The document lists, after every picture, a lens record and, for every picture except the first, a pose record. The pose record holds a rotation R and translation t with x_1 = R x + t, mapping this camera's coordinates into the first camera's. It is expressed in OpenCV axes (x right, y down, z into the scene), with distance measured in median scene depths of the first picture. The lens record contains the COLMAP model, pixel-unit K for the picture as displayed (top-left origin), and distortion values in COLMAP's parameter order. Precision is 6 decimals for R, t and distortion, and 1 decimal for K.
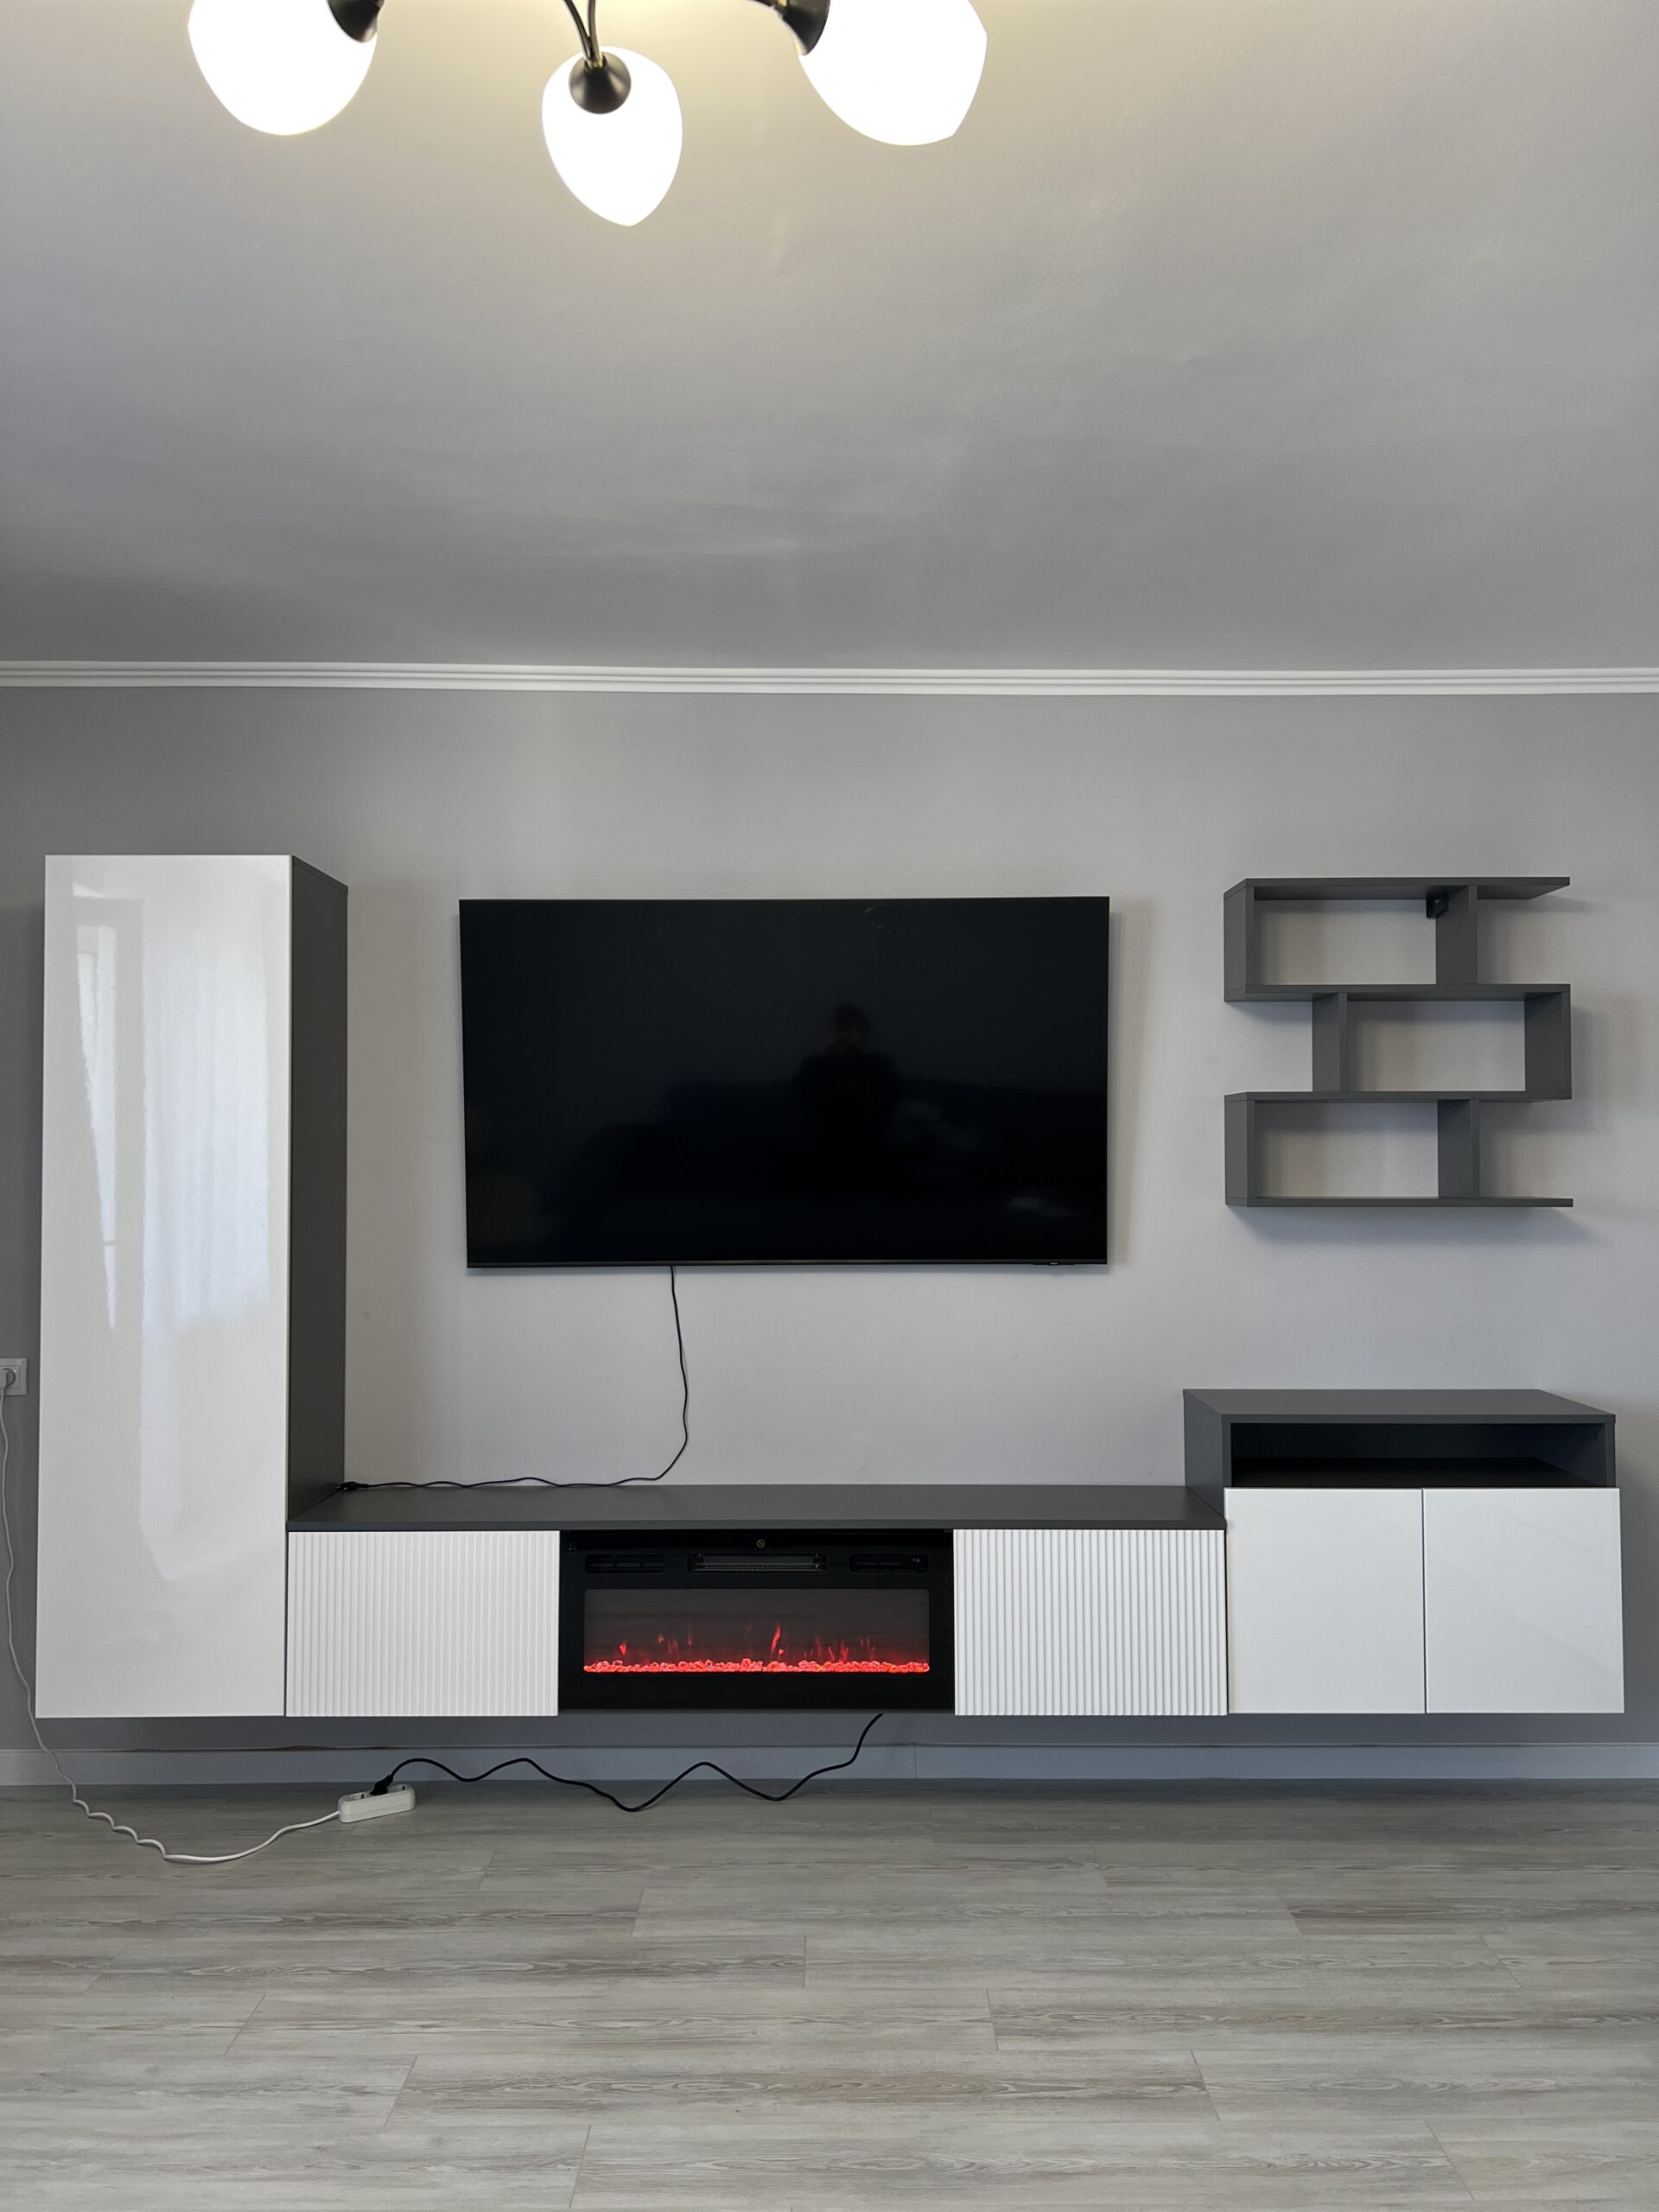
lens RADIAL K [[1682.8, 0, 843.9], [0, 1682.8, 1112.8], [0, 0, 1]] dist [0.035734, -0.038372]
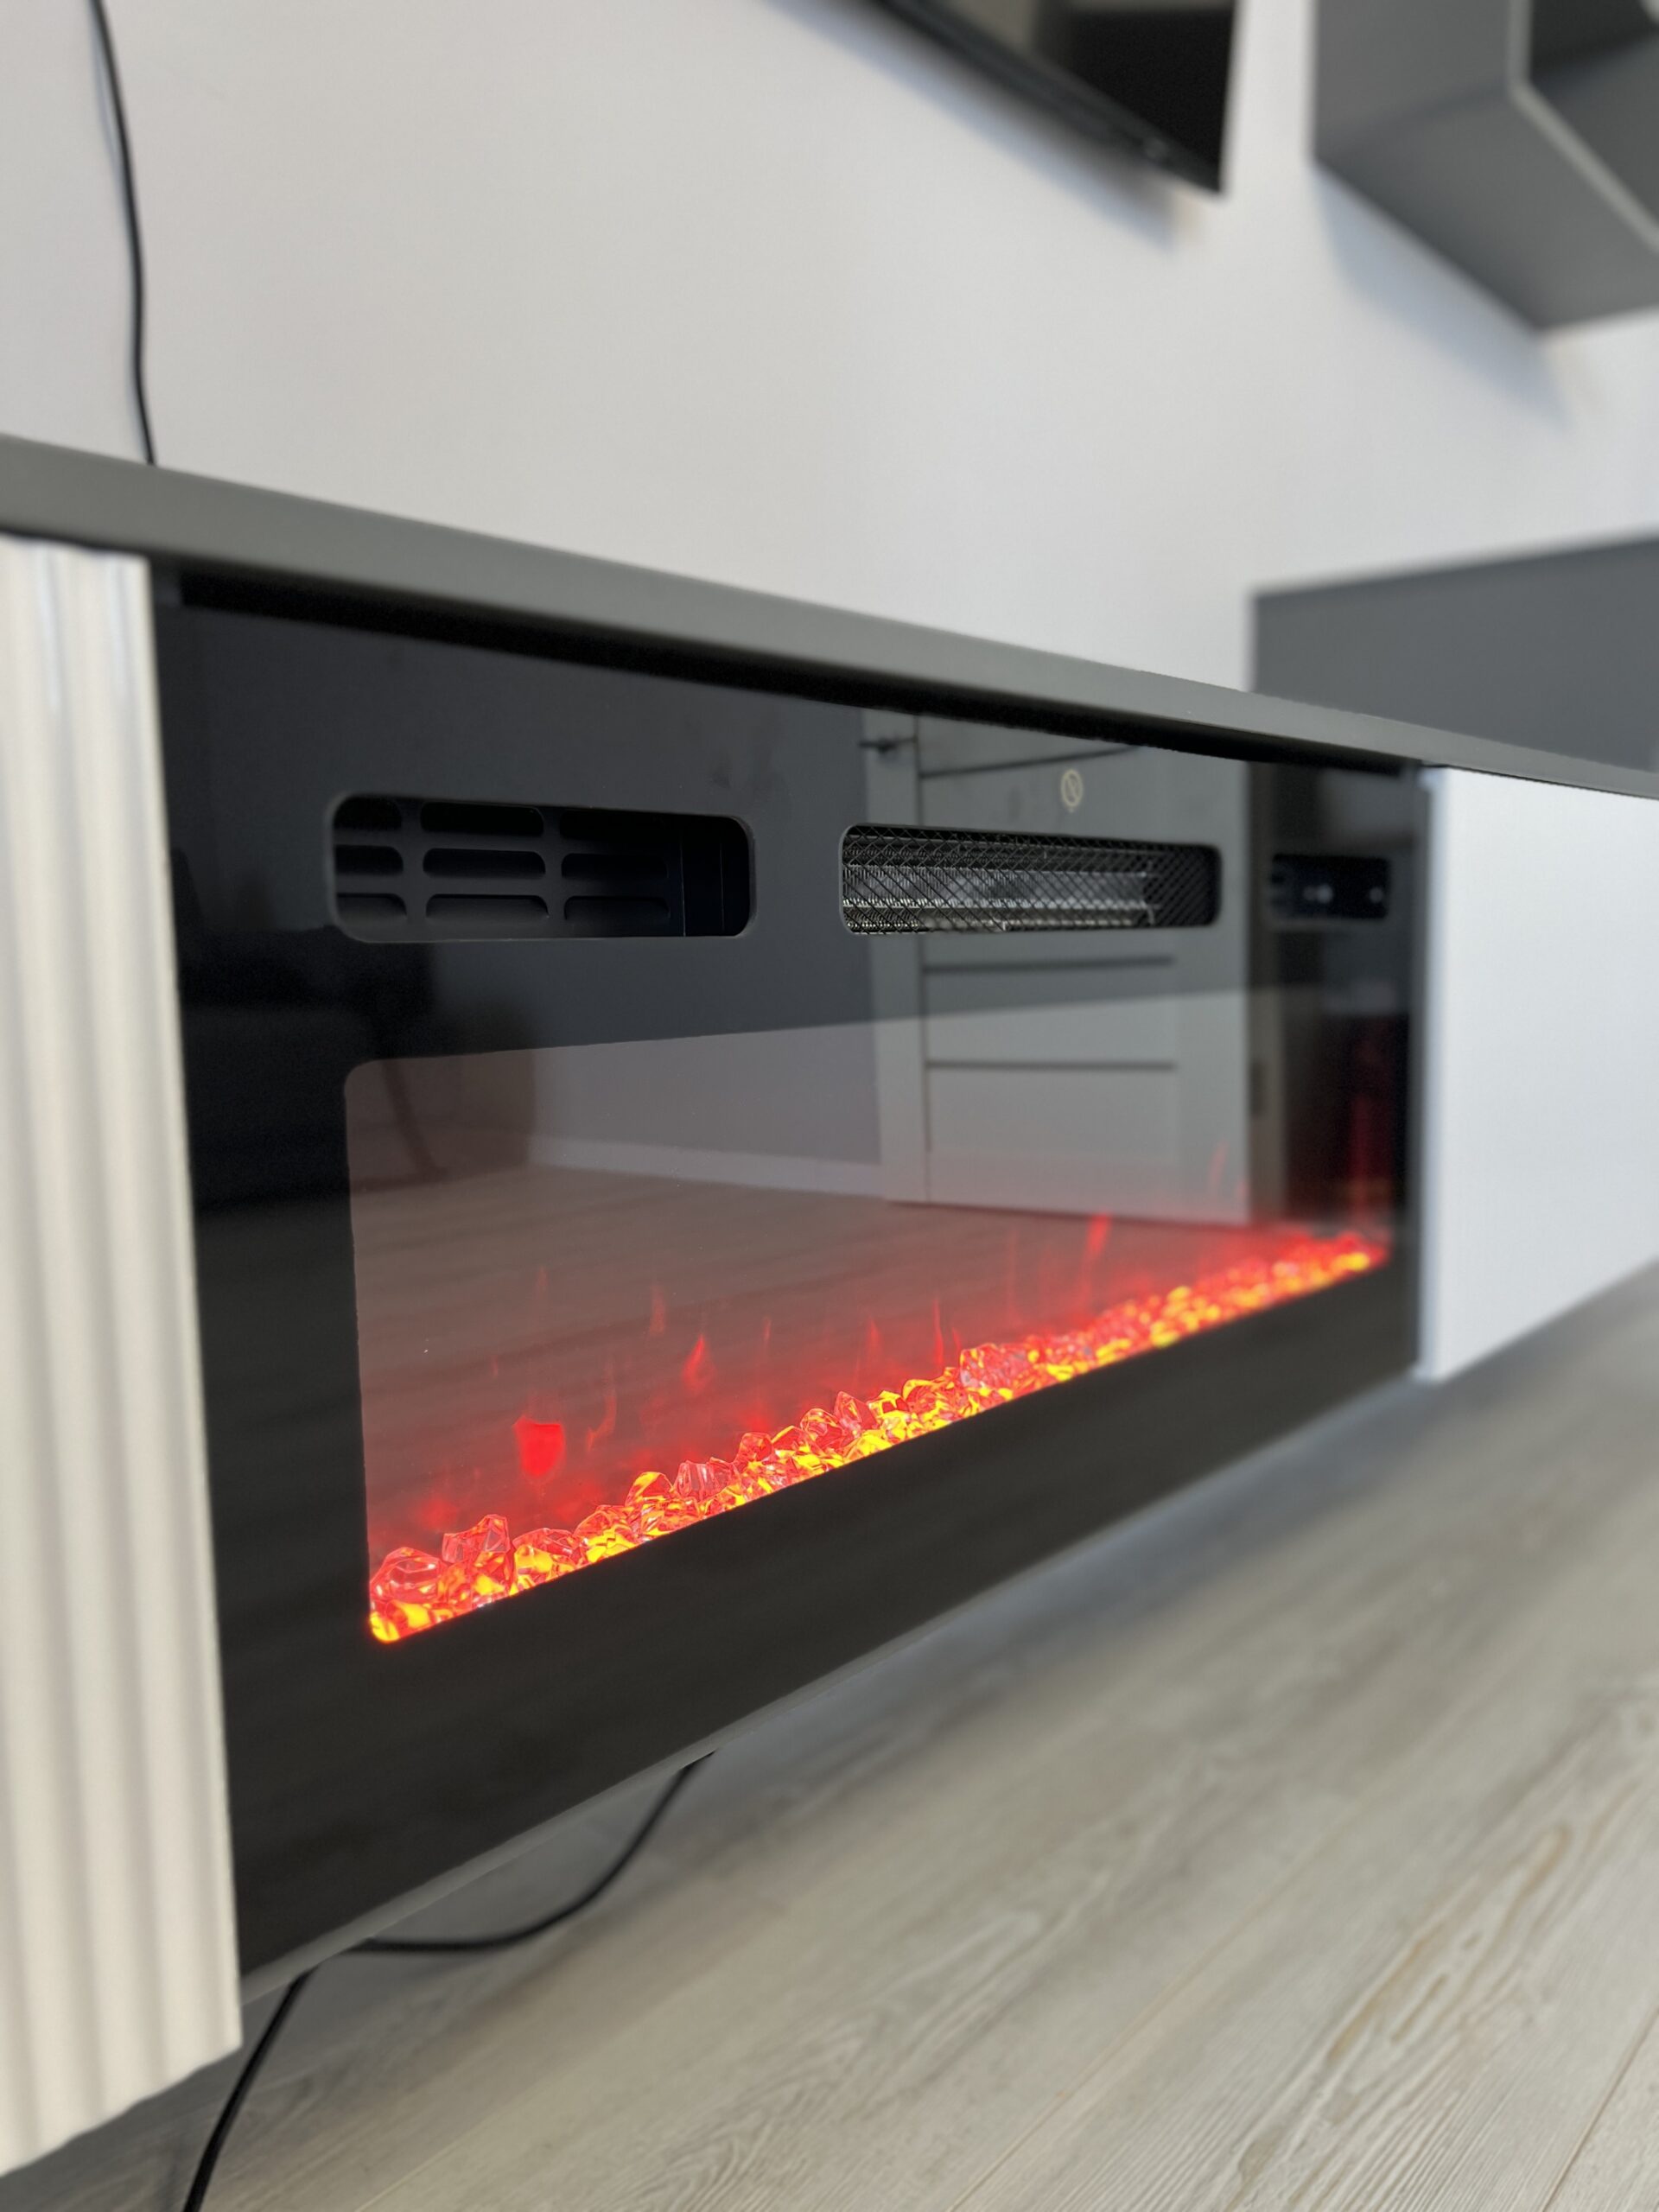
lens RADIAL K [[1682.8, 0, 814.7], [0, 1682.8, 1112.2], [0, 0, 1]] dist [0.035734, -0.038372]
pose [[0.654992, -0.093672, 0.749807, -0.232023], [-0.013425, 0.990687, 0.135492, 0.266844], [-0.755516, -0.098813, 0.647635, 0.887509]]
